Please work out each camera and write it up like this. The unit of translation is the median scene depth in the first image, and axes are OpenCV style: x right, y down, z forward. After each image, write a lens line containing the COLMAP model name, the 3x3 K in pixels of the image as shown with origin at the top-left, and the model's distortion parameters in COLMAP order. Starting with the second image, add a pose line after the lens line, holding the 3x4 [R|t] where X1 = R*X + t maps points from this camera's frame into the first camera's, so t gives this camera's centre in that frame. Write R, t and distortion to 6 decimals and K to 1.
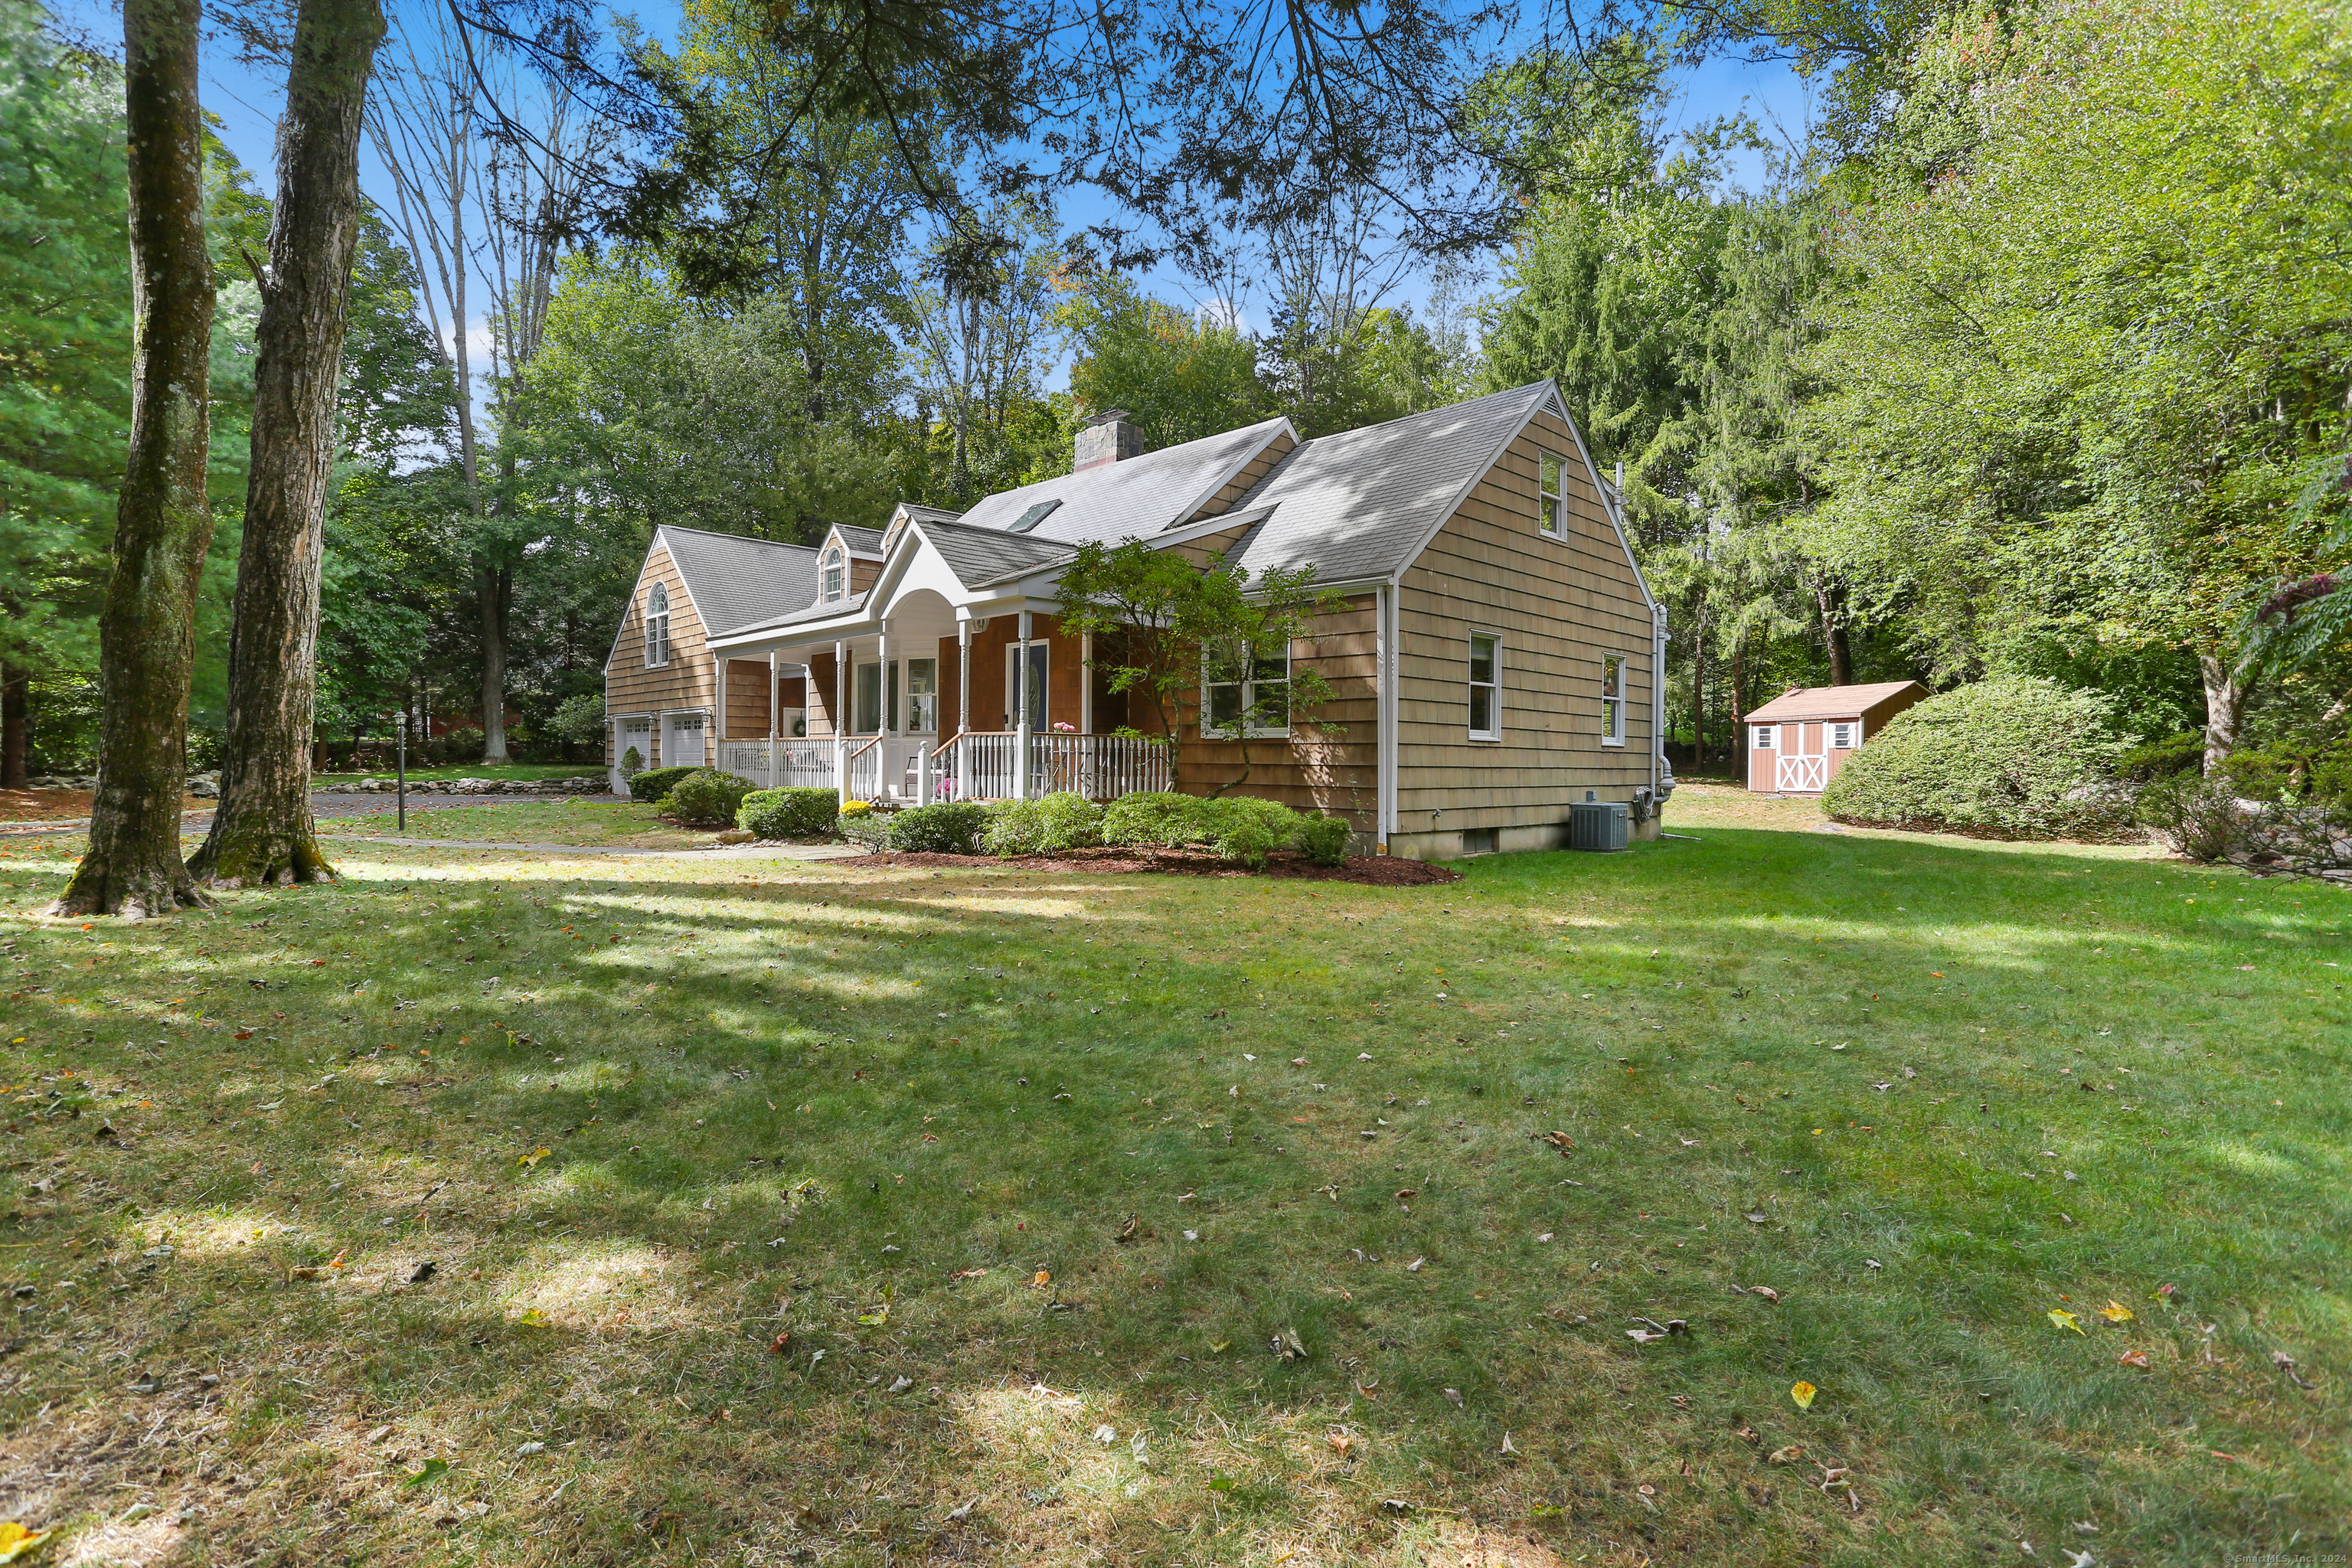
lens RADIAL K [[1146.4, 0, 1170.2], [0, 1146.4, 770.3], [0, 0, 1]] dist [-0.054974, 0.058798]
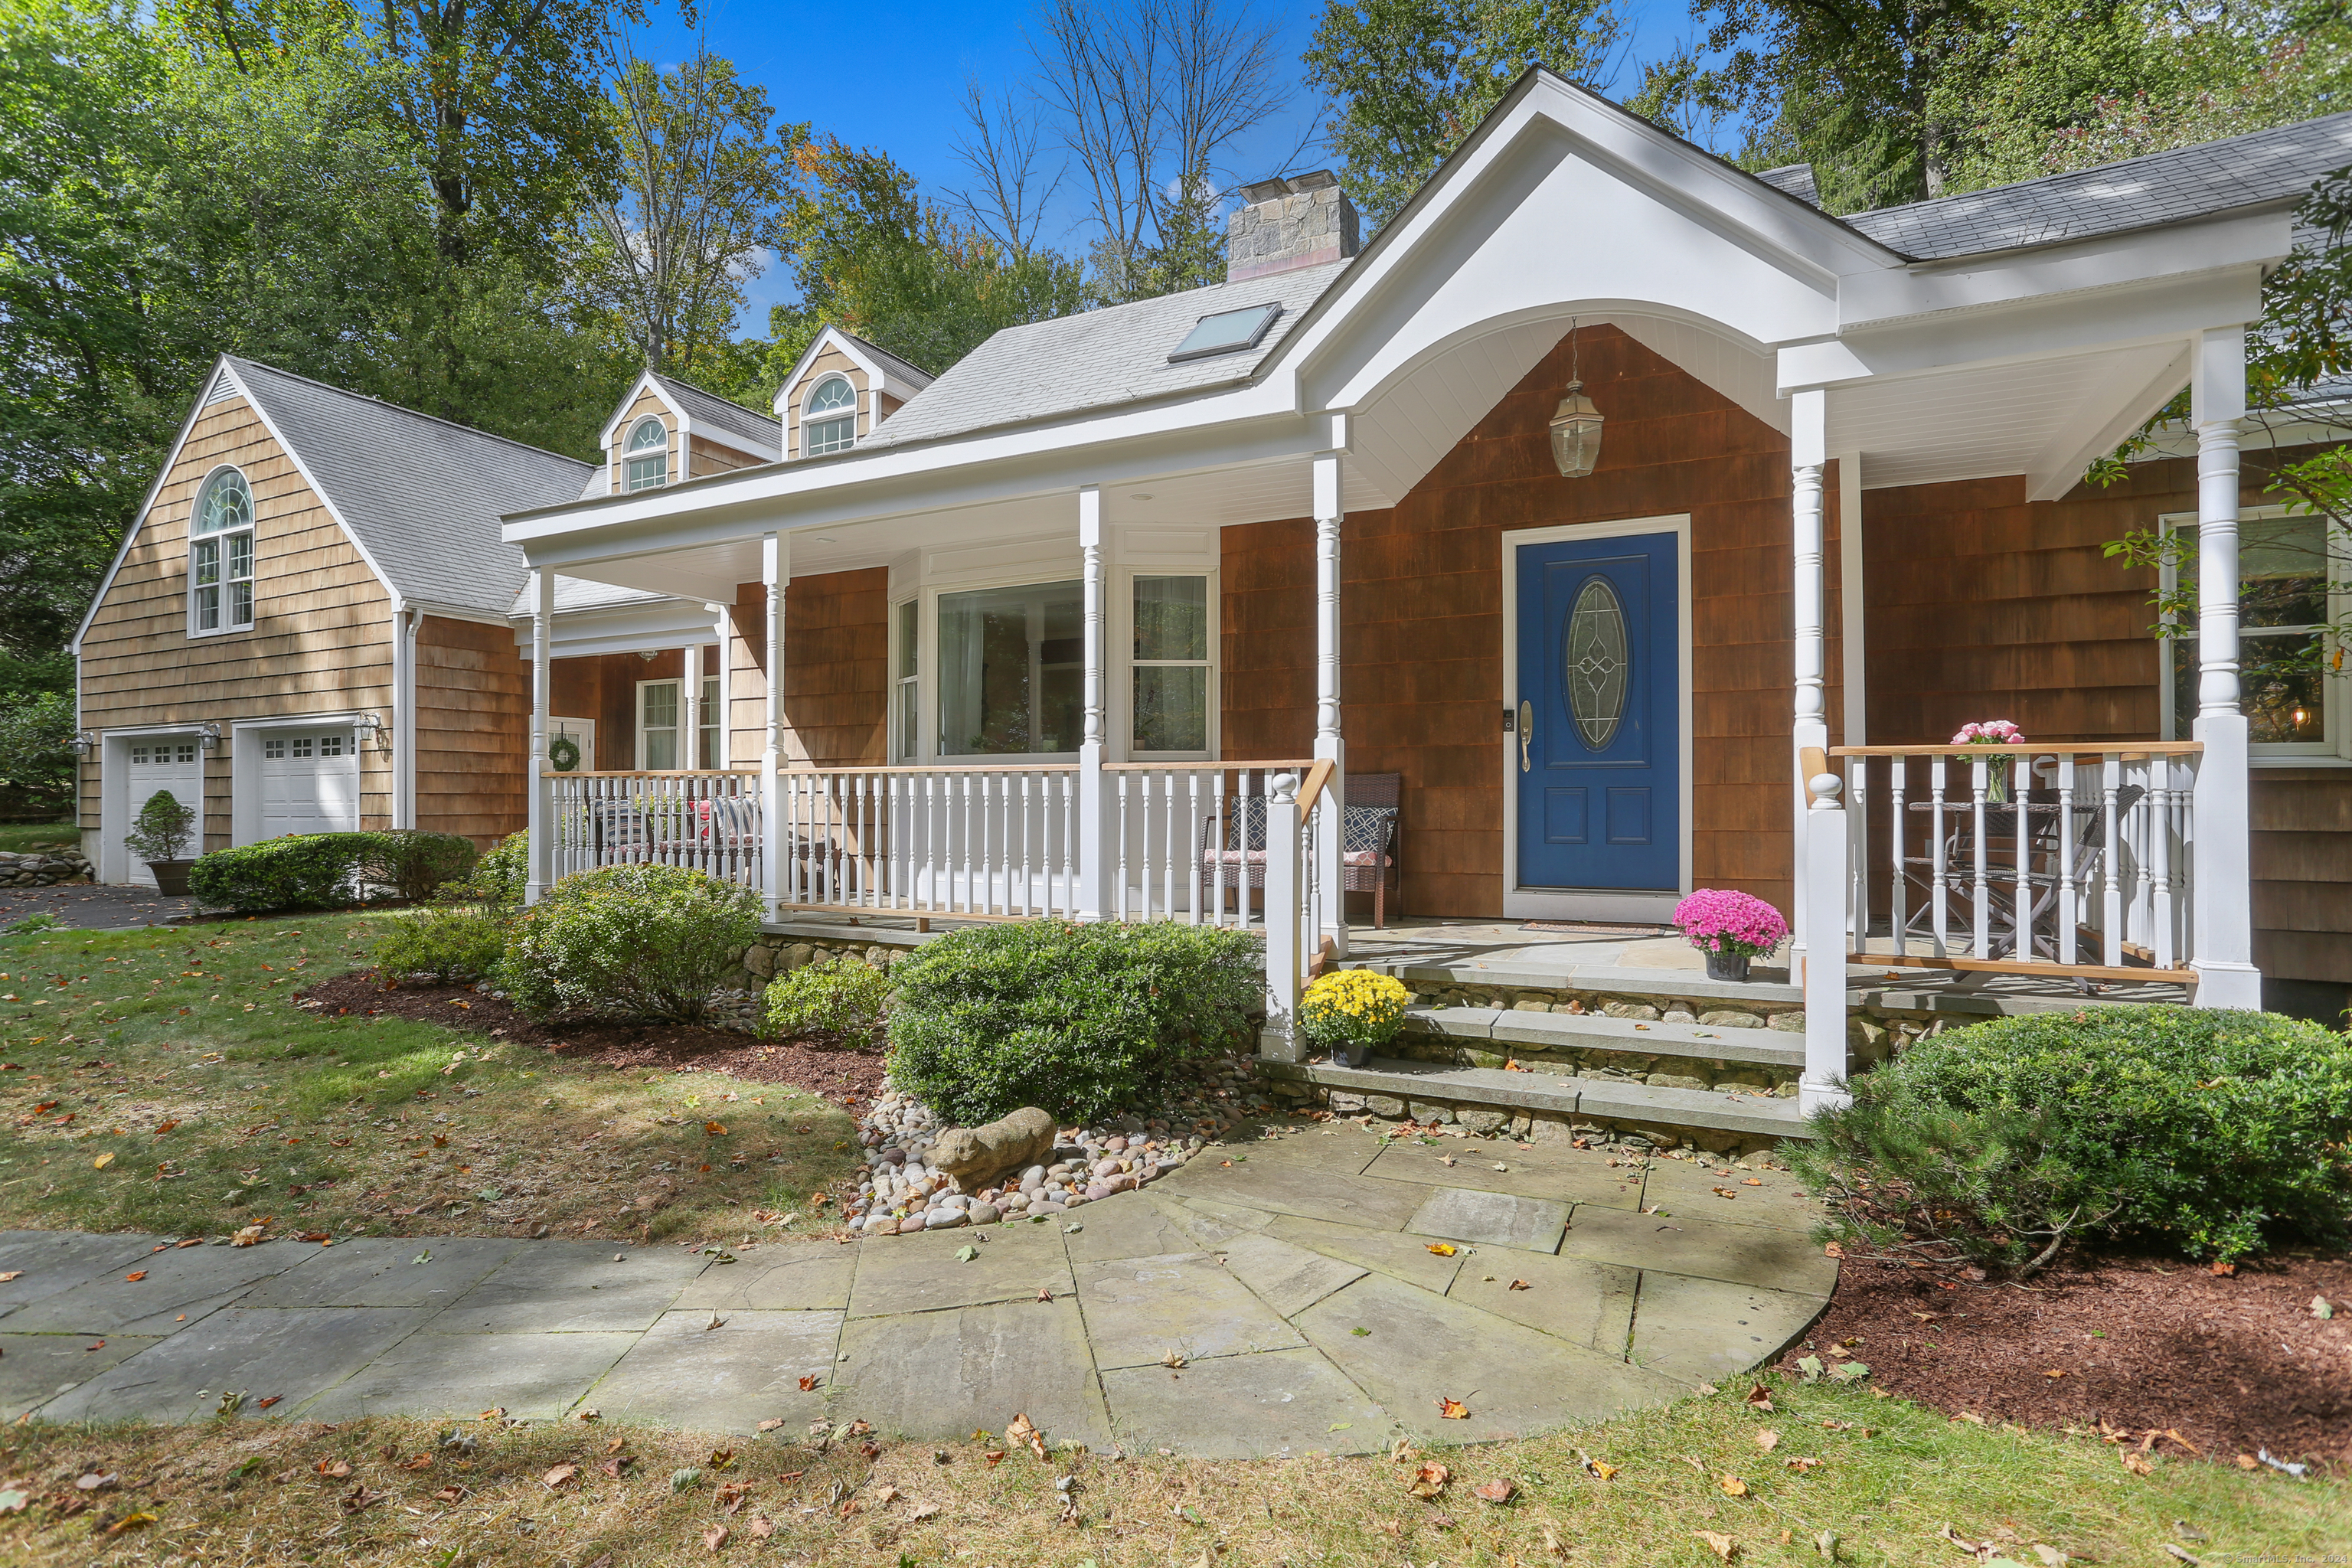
lens RADIAL K [[1149.9, 0, 1169.0], [0, 1149.9, 787.3], [0, 0, 1]] dist [-0.047919, 0.037016]
pose [[0.942856, -0.008254, 0.333099, -0.223971], [0.012774, 0.999854, -0.011383, -0.010817], [-0.332956, 0.014988, 0.942823, 0.387222]]
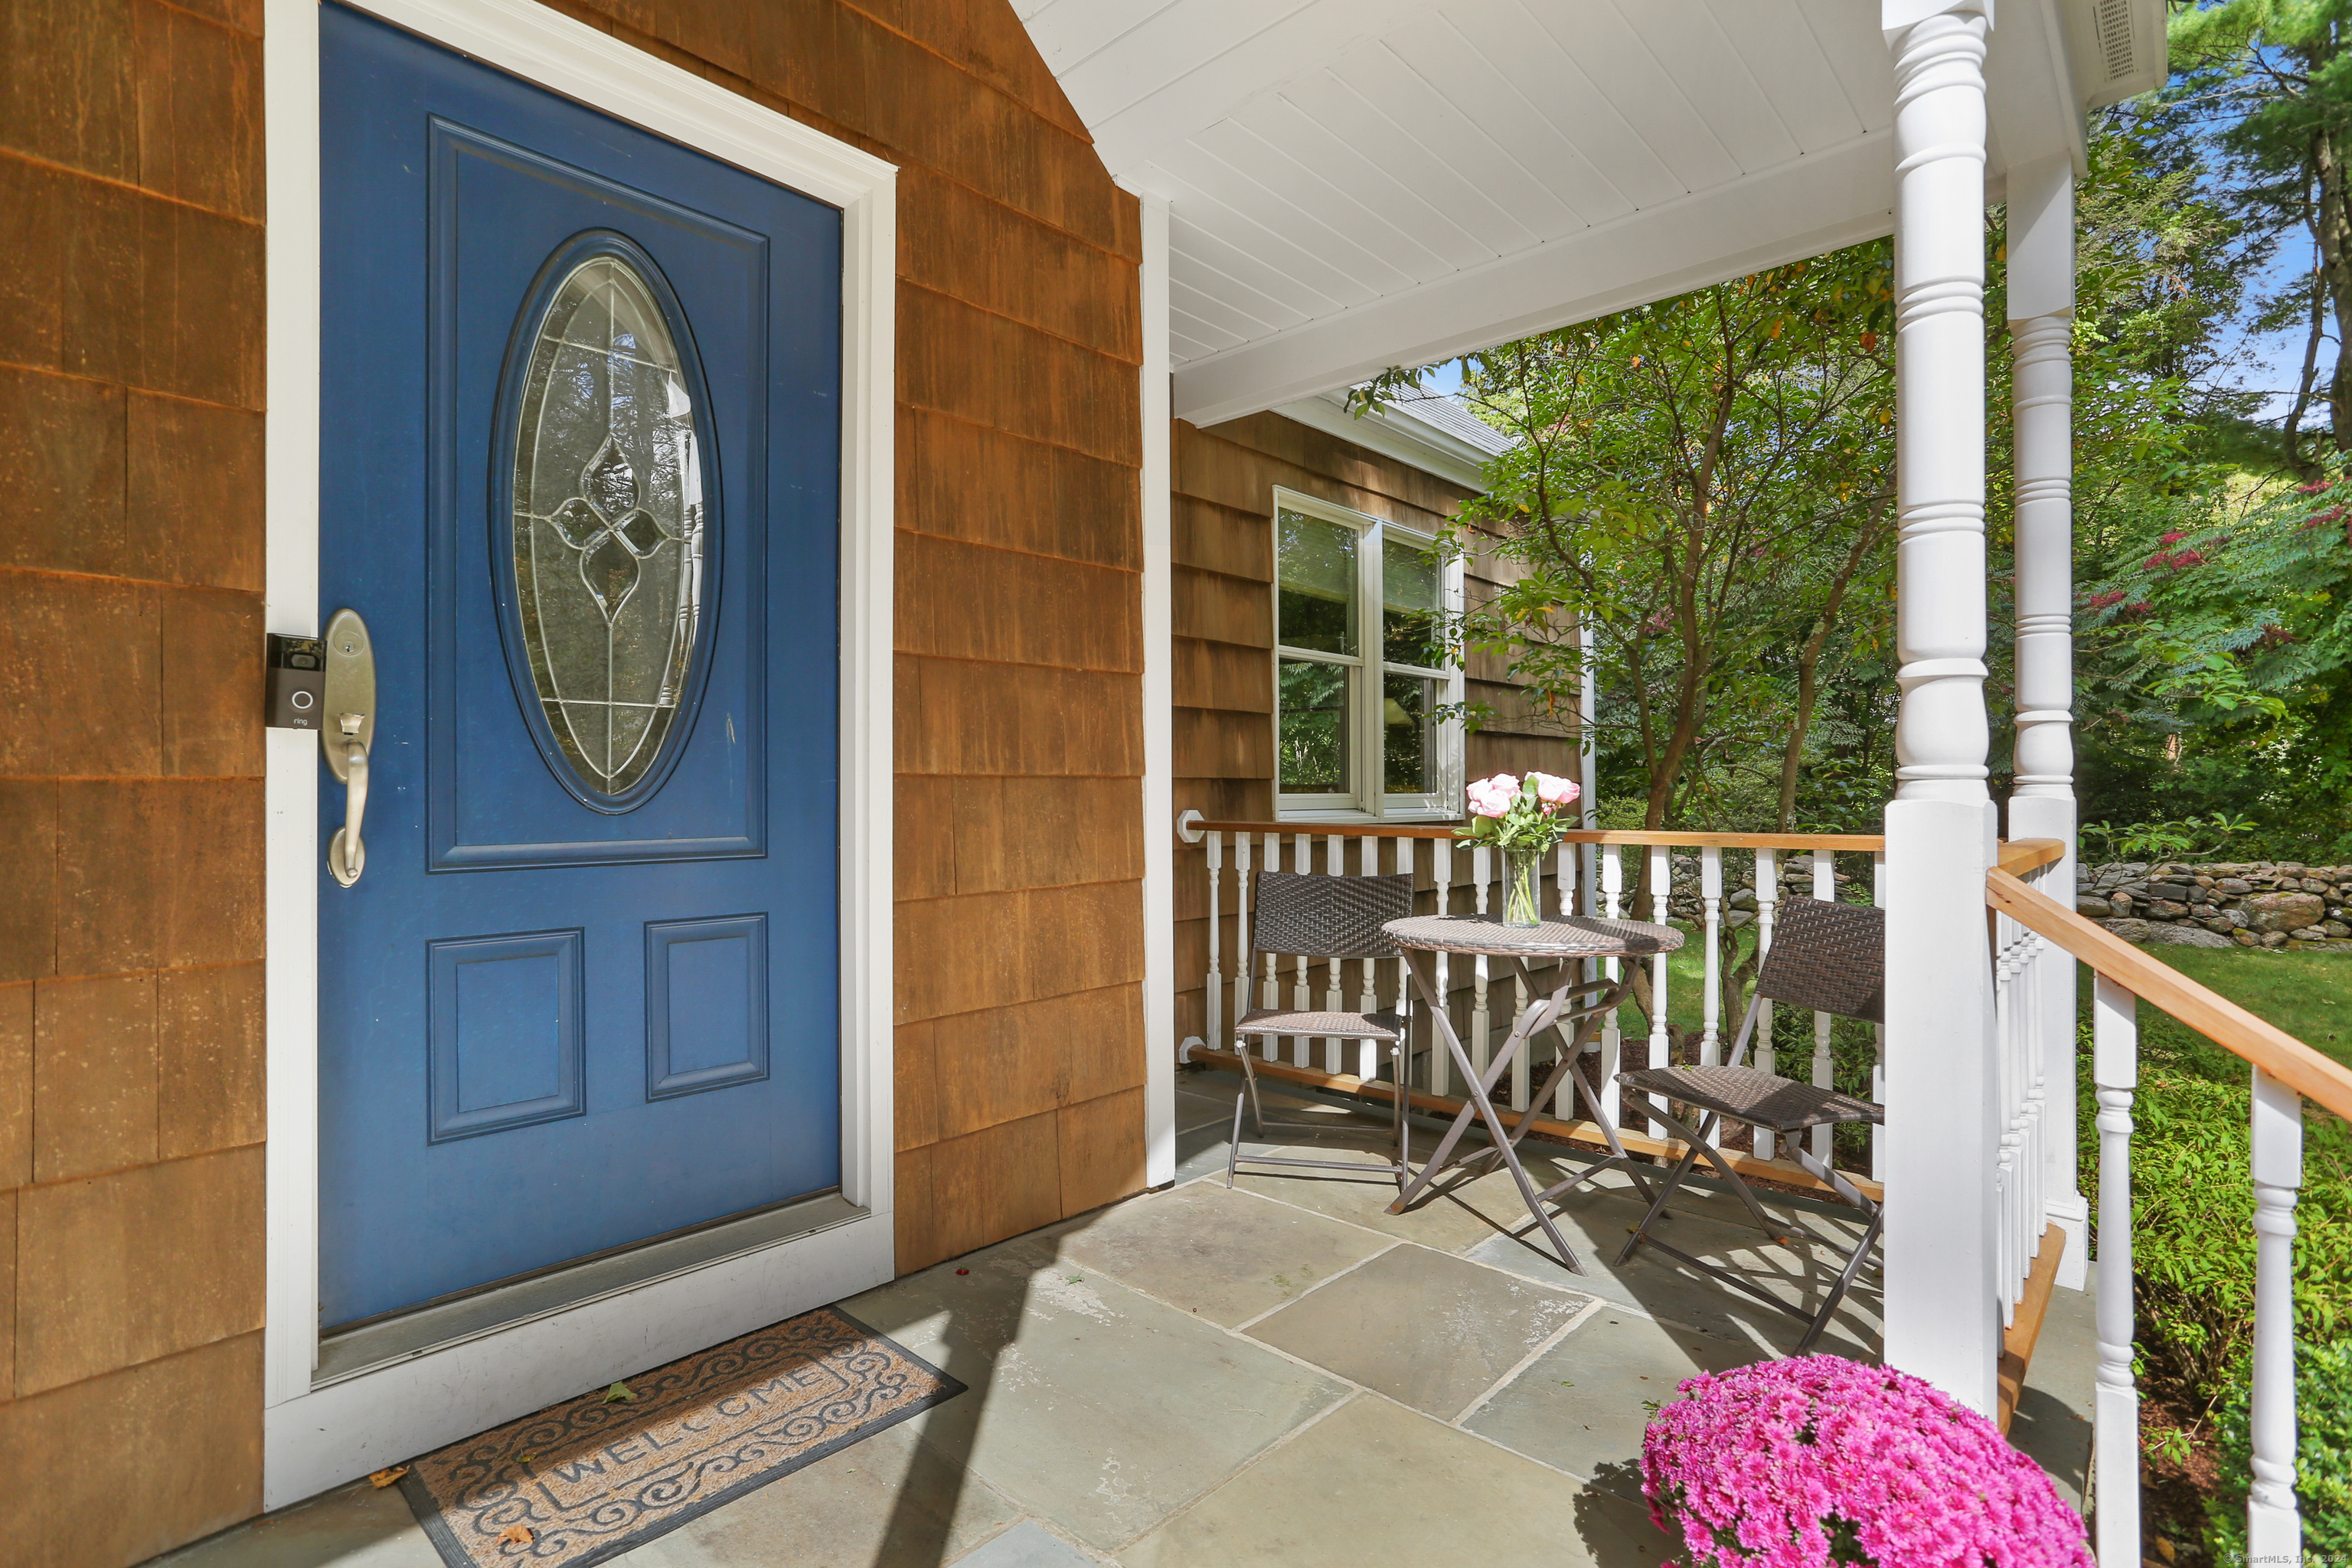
lens RADIAL K [[1155.9, 0, 1171.9], [0, 1155.9, 776.1], [0, 0, 1]] dist [-0.050927, 0.041990]
pose [[-0.052720, 0.000855, 0.998609, -0.140439], [0.005661, 0.999984, -0.000557, -0.021100], [-0.998593, 0.005624, -0.052724, 0.541235]]
